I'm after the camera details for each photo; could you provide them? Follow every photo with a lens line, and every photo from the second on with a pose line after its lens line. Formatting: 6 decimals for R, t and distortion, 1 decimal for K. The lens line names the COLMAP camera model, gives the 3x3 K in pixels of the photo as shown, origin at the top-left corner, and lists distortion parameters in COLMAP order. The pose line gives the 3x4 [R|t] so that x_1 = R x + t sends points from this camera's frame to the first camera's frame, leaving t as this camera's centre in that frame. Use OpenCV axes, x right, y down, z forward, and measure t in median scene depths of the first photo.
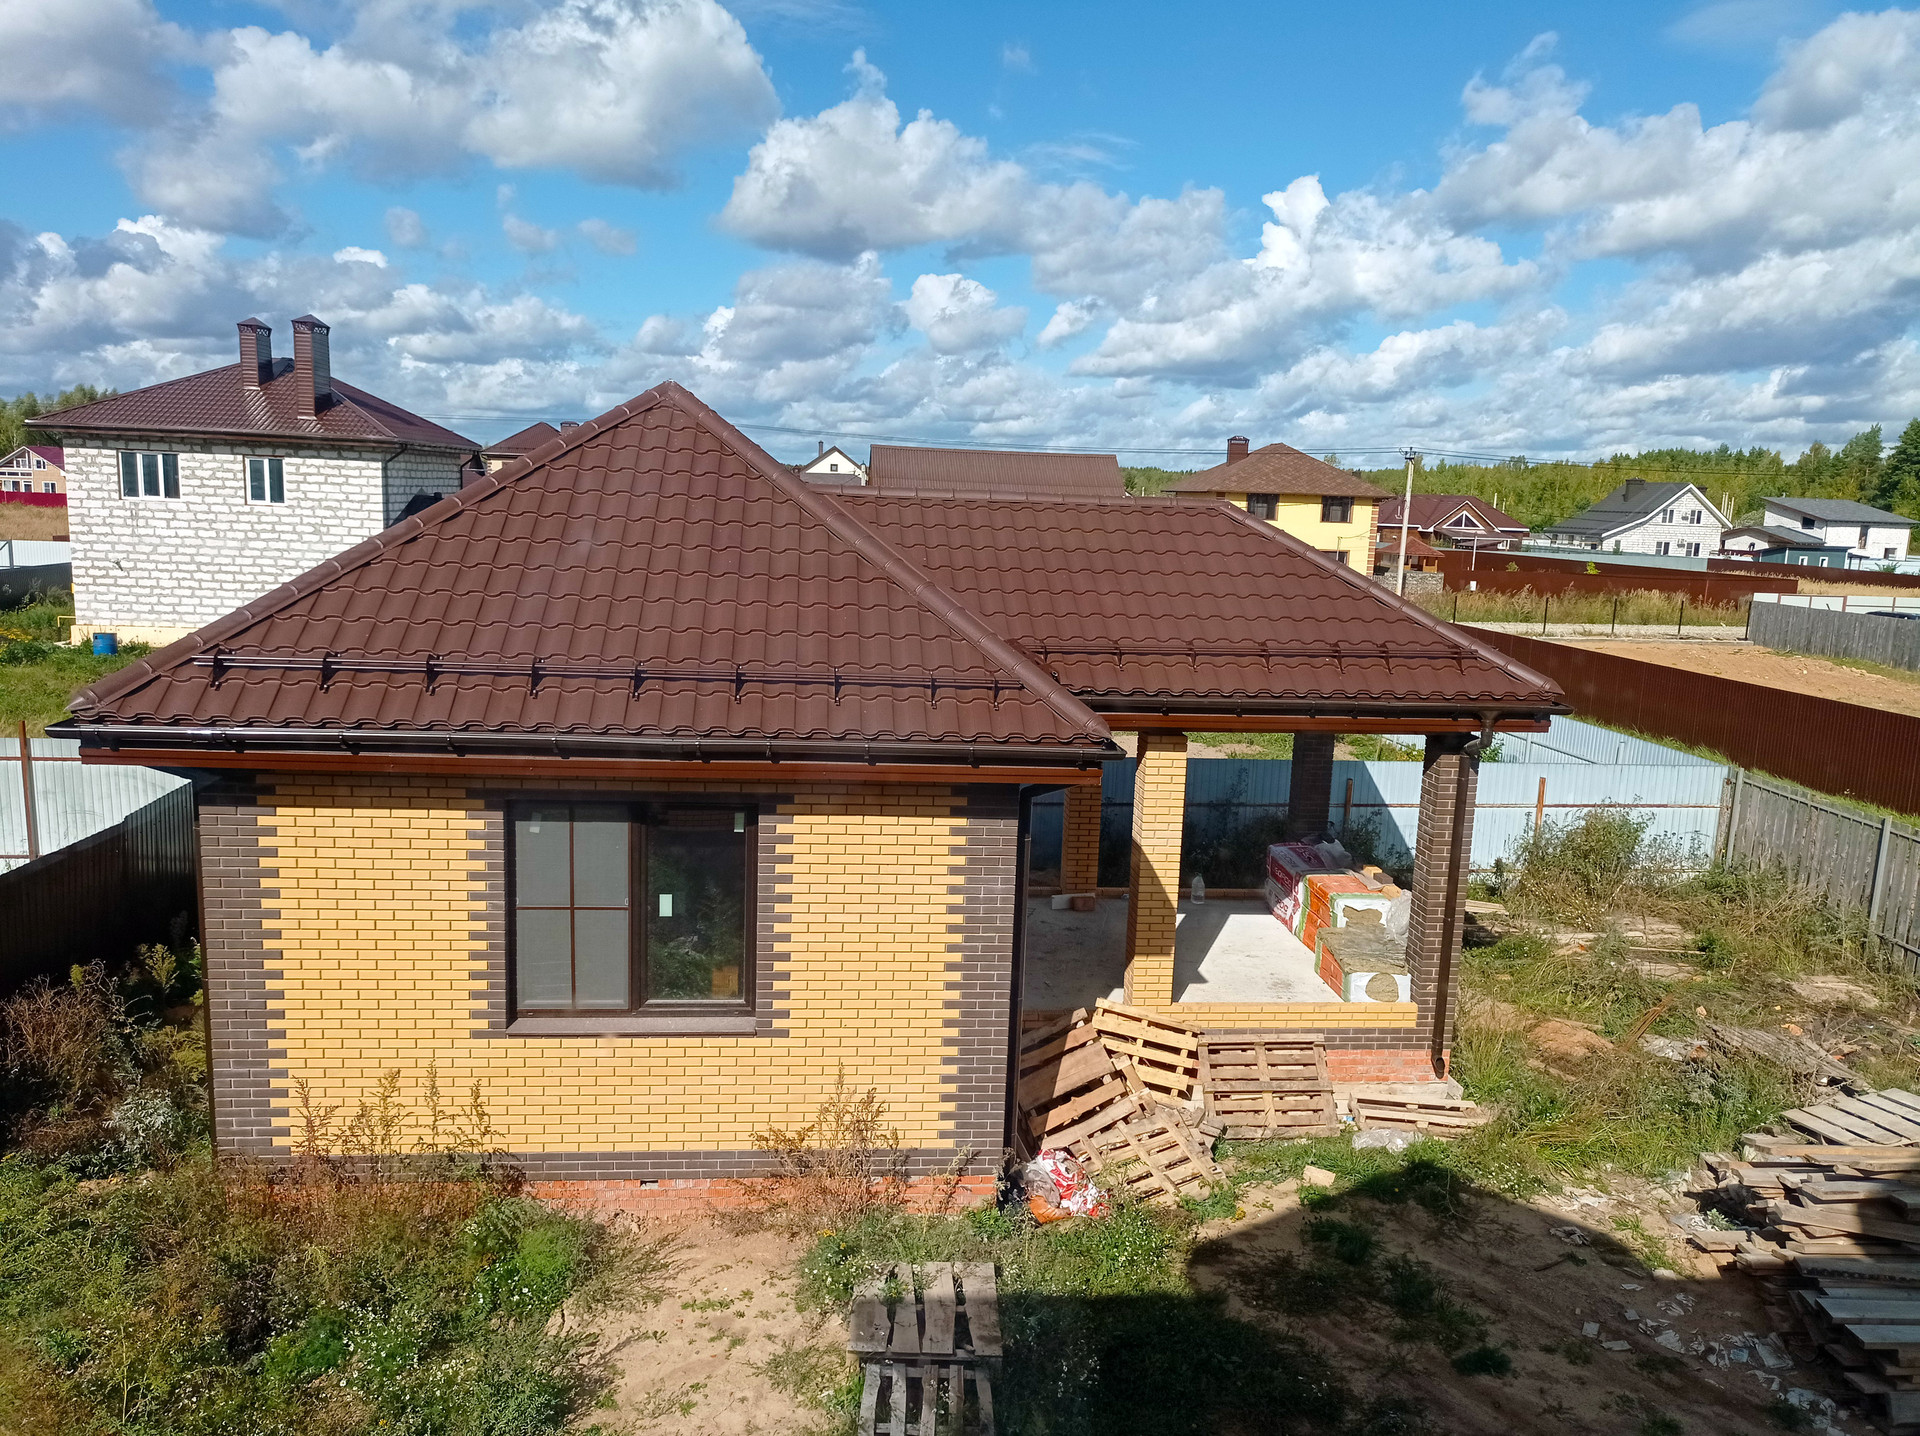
lens RADIAL K [[1417.2, 0, 943.7], [0, 1417.2, 733.2], [0, 0, 1]] dist [0.026681, -0.020616]
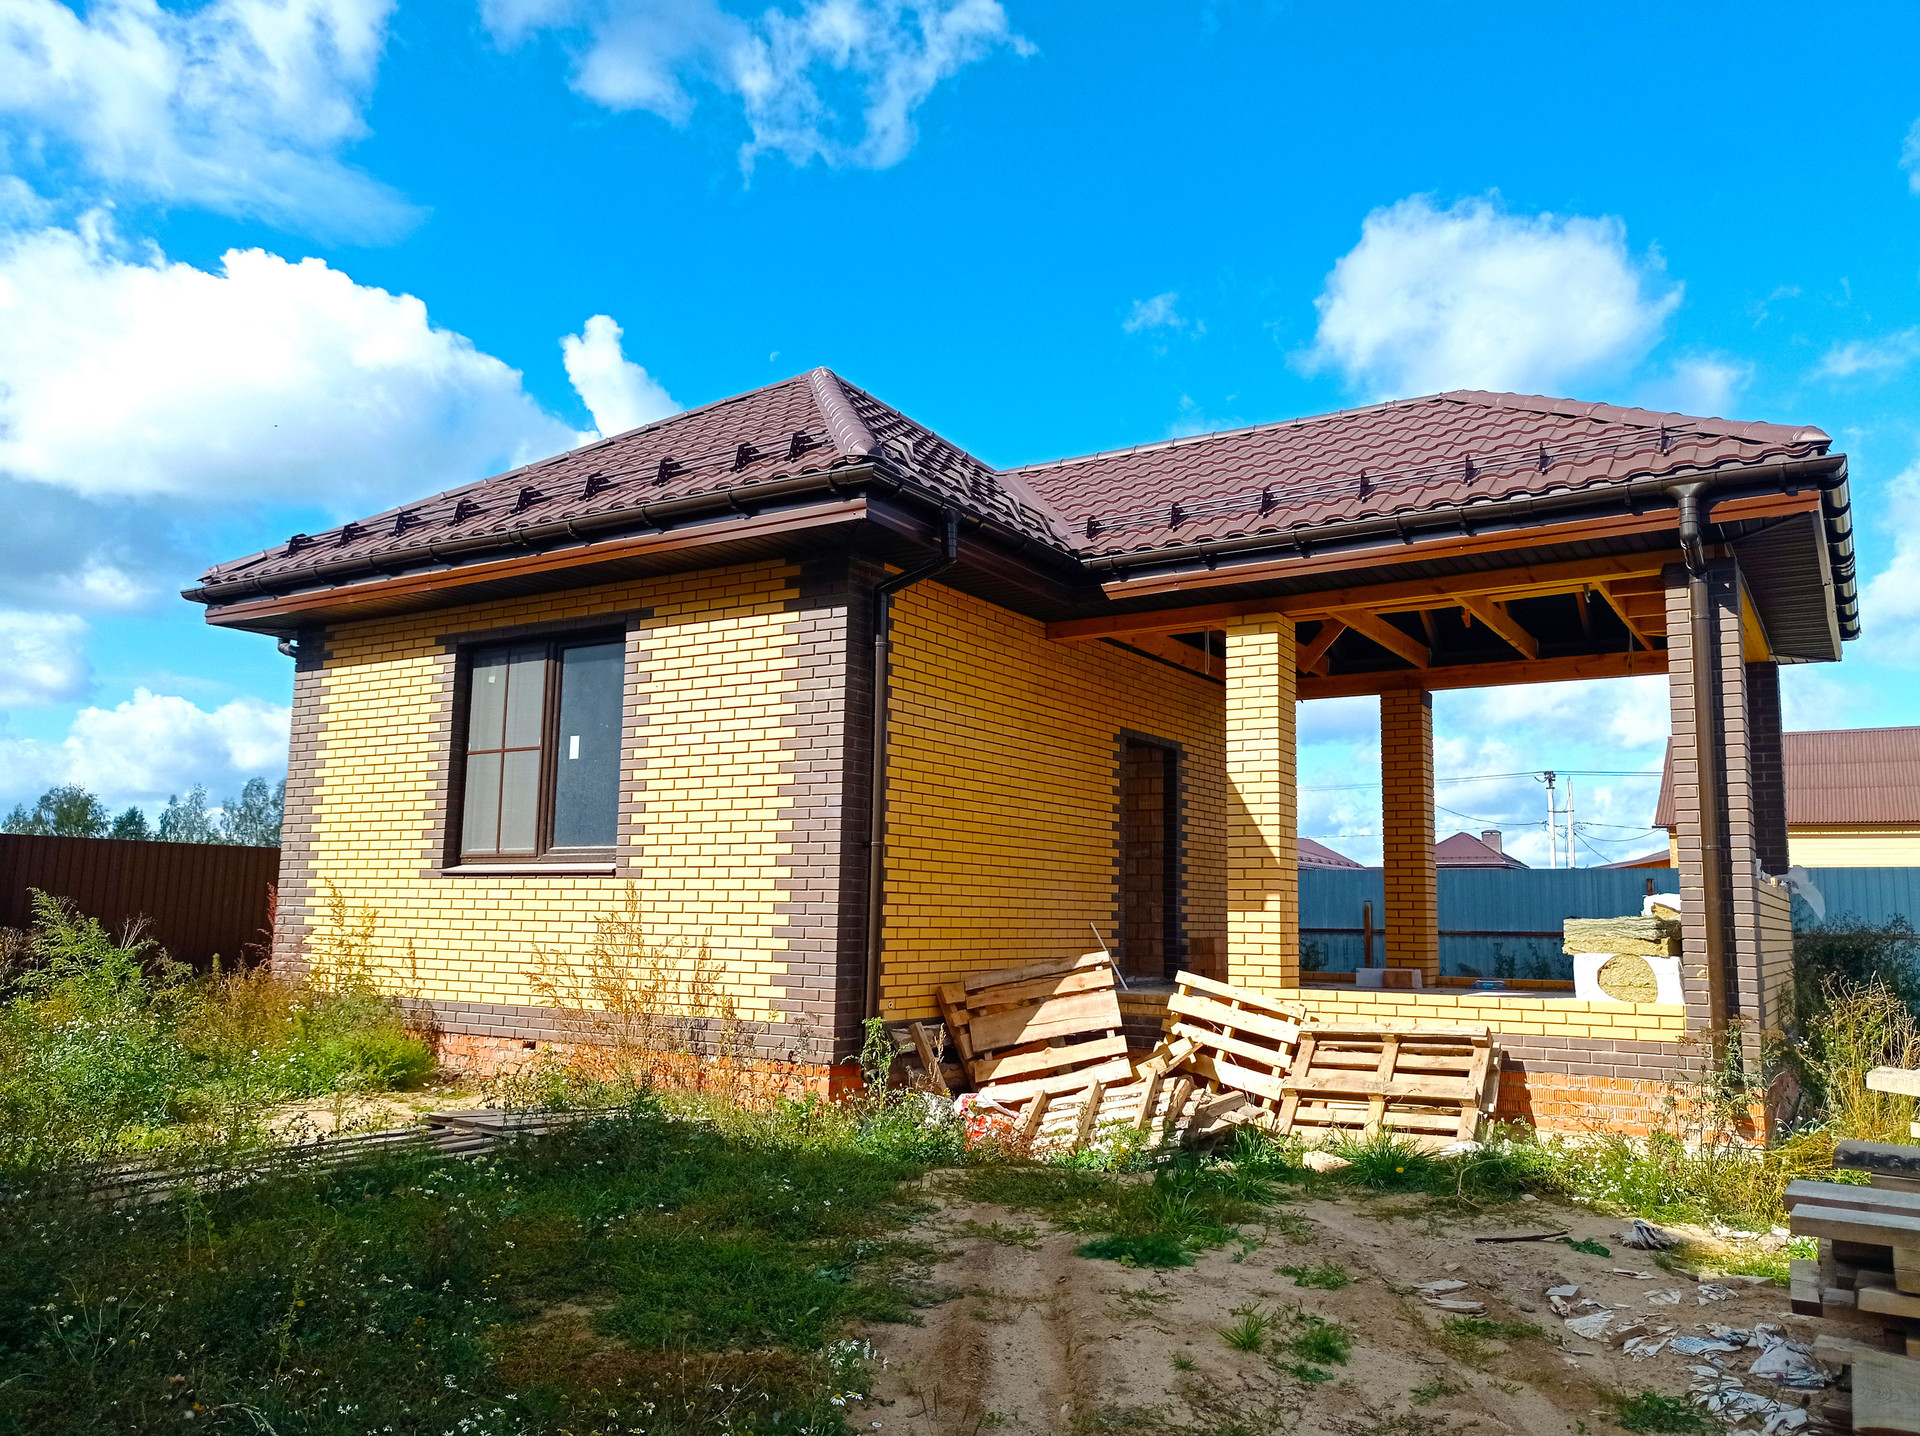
lens RADIAL K [[1417.2, 0, 976.8], [0, 1417.2, 723.0], [0, 0, 1]] dist [0.026681, -0.020616]
pose [[0.792549, -0.110028, -0.599800, 0.612902], [-0.090131, 0.951650, -0.293666, 0.367510], [0.603111, 0.286805, 0.744312, 0.432066]]
